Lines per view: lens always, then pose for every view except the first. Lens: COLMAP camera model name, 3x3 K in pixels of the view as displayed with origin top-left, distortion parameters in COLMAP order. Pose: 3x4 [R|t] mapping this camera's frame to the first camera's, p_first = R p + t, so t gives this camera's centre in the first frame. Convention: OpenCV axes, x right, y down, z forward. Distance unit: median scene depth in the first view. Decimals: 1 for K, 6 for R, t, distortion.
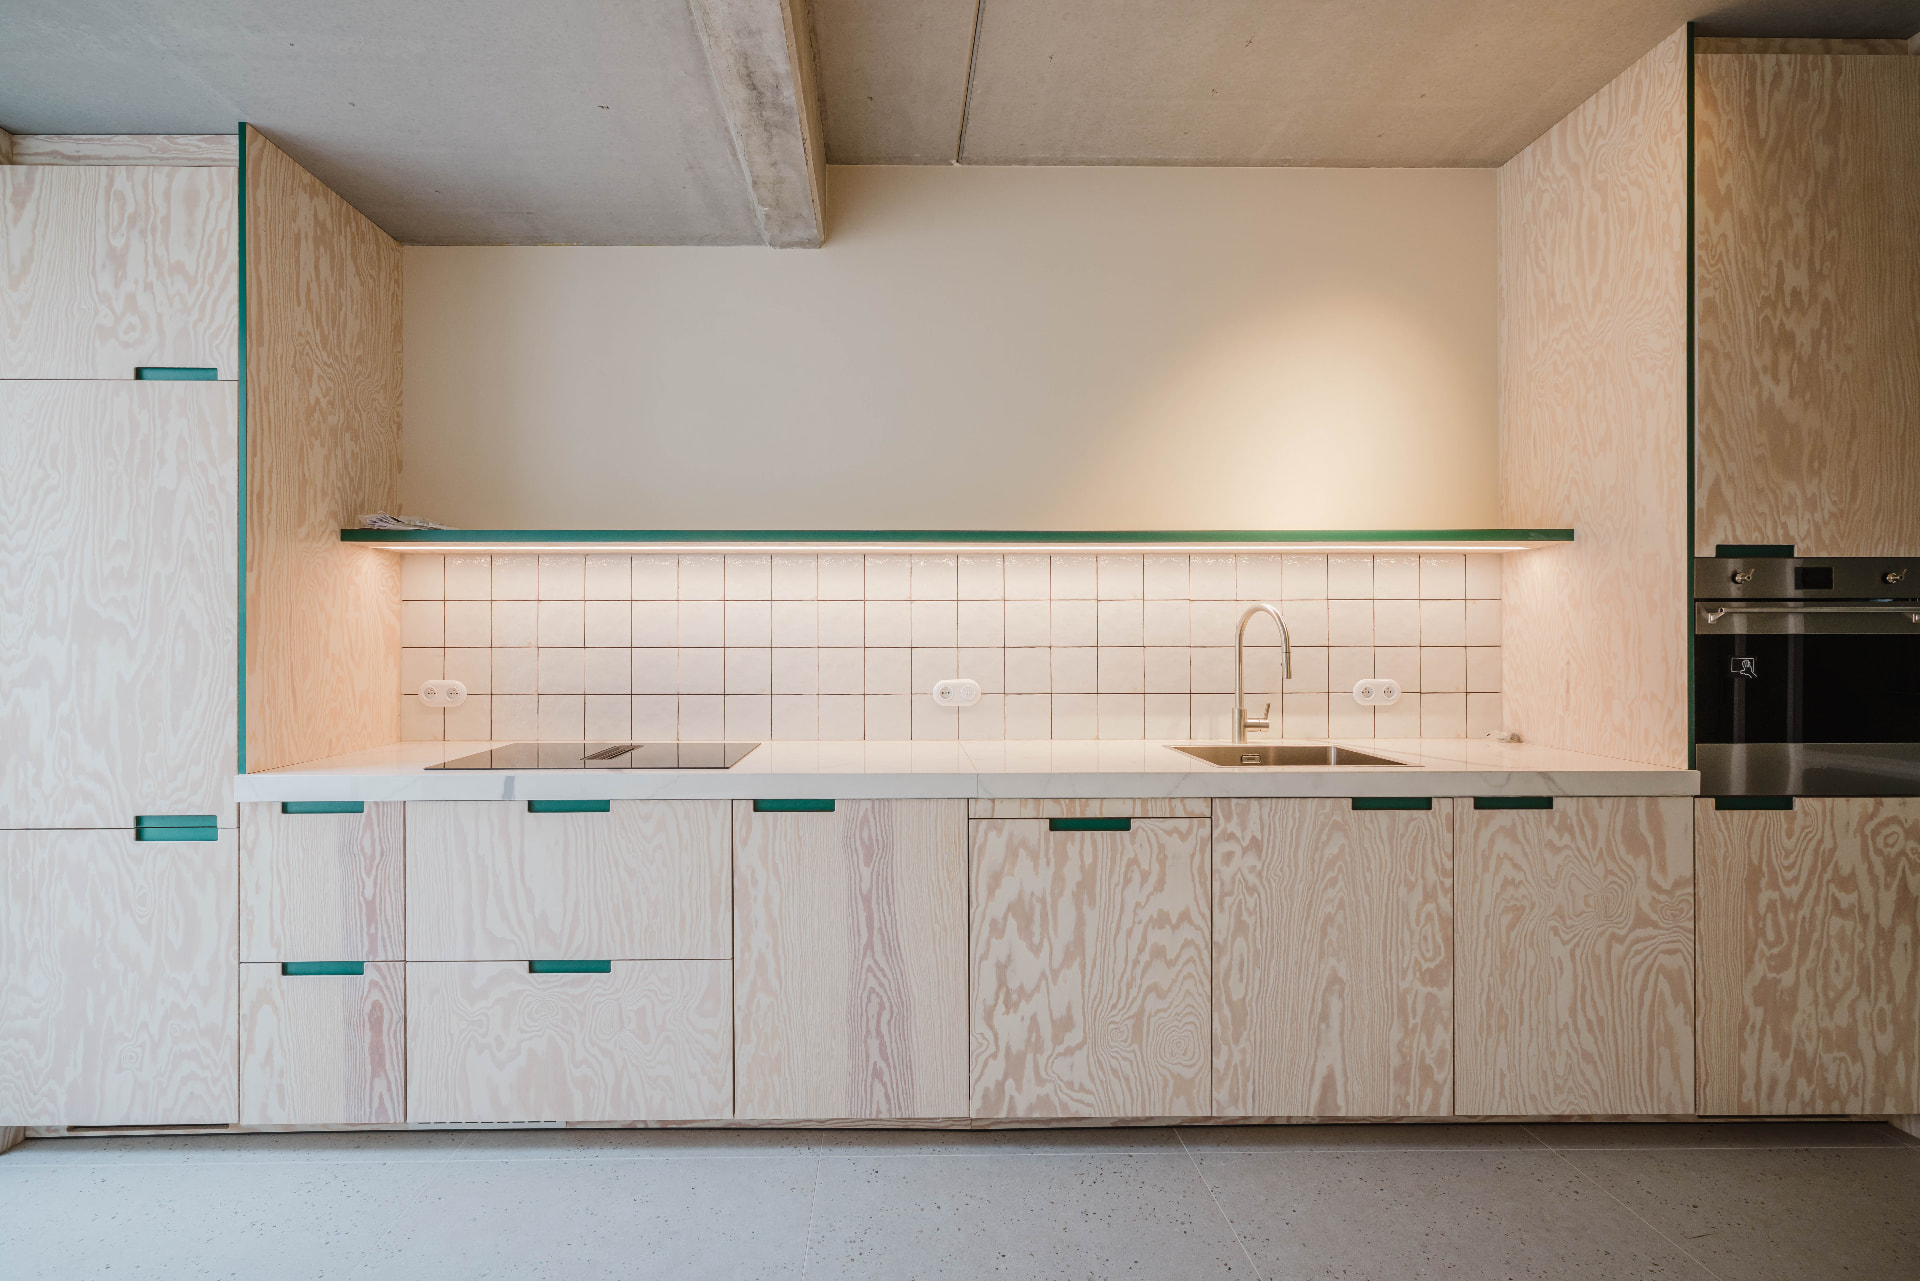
lens RADIAL K [[851.6, 0, 912.2], [0, 851.6, 641.3], [0, 0, 1]] dist [-0.001492, 0.000206]
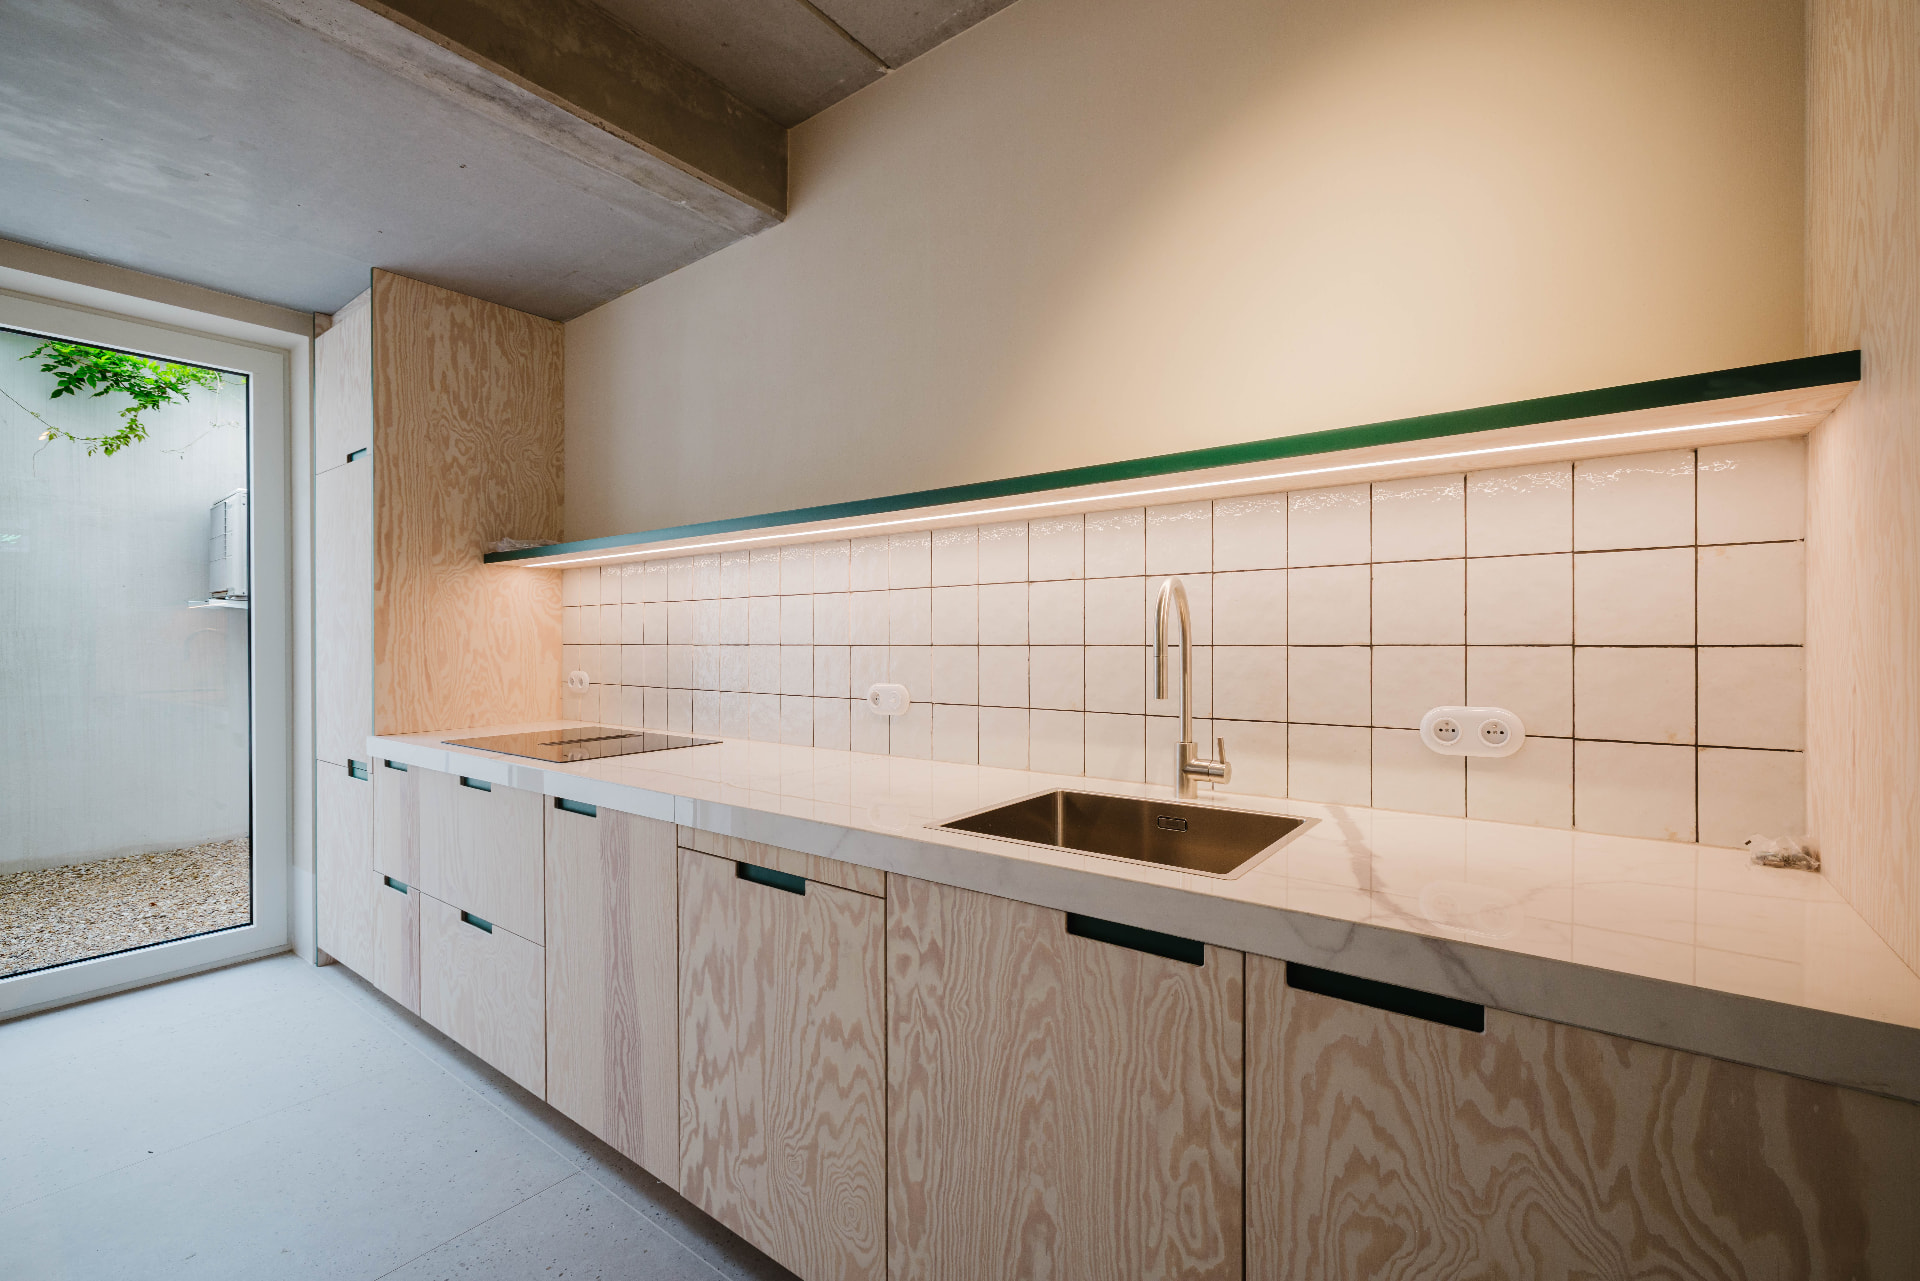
lens RADIAL K [[832.0, 0, 960.0], [0, 832.0, 640.5], [0, 0, 1]] dist [-0.000705, 0.000132]
pose [[0.787234, -0.001095, -0.616654, 0.806356], [0.005028, 0.999977, 0.004642, -0.001723], [0.616634, -0.006755, 0.787221, 0.515778]]
